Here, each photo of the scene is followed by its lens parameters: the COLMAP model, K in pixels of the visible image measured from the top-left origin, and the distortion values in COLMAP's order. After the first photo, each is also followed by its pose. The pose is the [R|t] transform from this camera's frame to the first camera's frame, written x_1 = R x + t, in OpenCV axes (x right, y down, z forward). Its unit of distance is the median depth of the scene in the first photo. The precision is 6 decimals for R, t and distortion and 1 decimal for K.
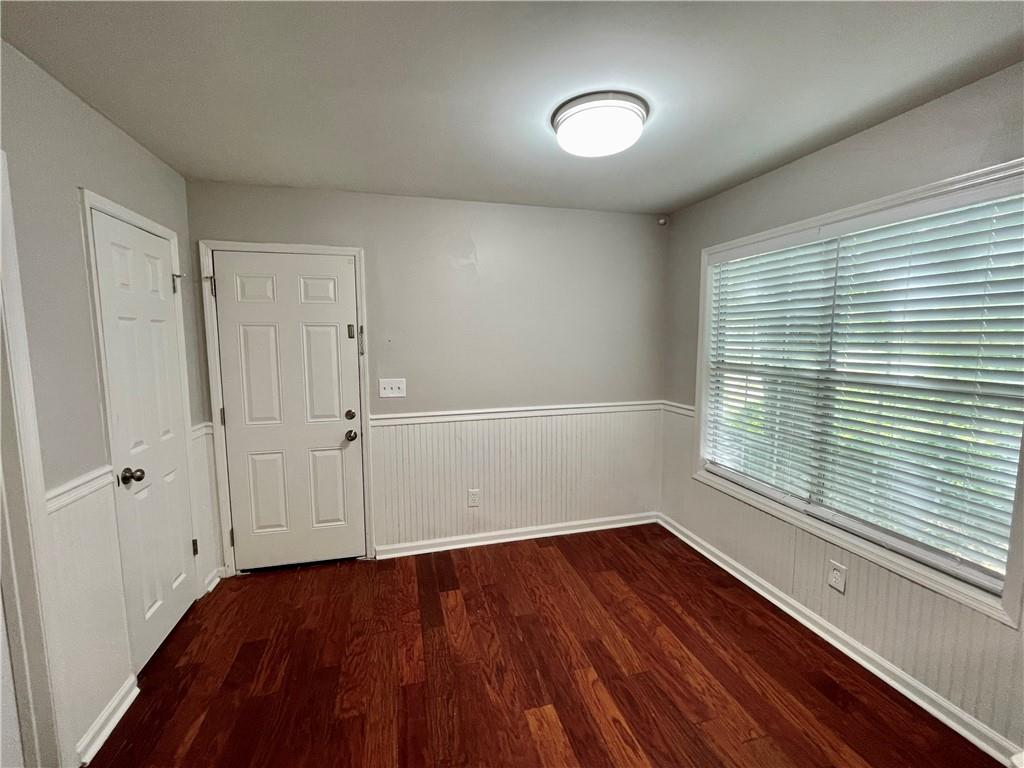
lens RADIAL K [[417.9, 0, 511.1], [0, 417.9, 382.7], [0, 0, 1]] dist [-0.002969, 0.000469]
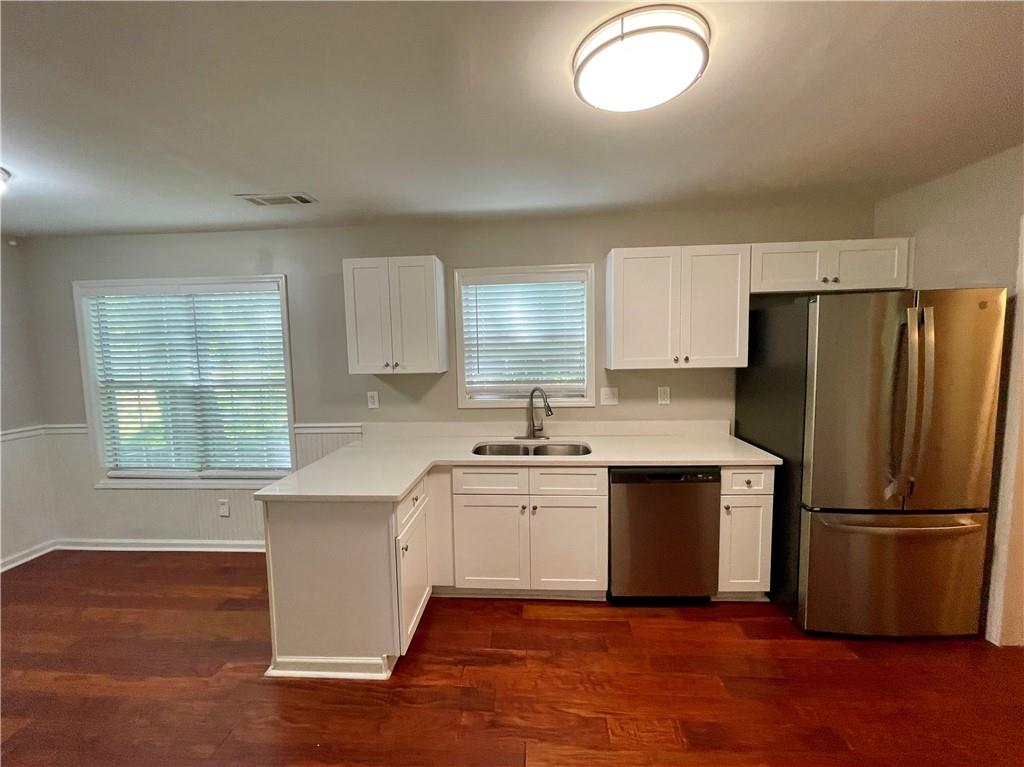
lens RADIAL K [[417.9, 0, 515.7], [0, 417.9, 373.4], [0, 0, 1]] dist [-0.002969, 0.000469]
pose [[0.309643, -0.075980, 0.947812, -0.262519], [0.120027, 0.991952, 0.040306, 0.019490], [-0.943247, 0.101283, 0.316270, -0.461794]]
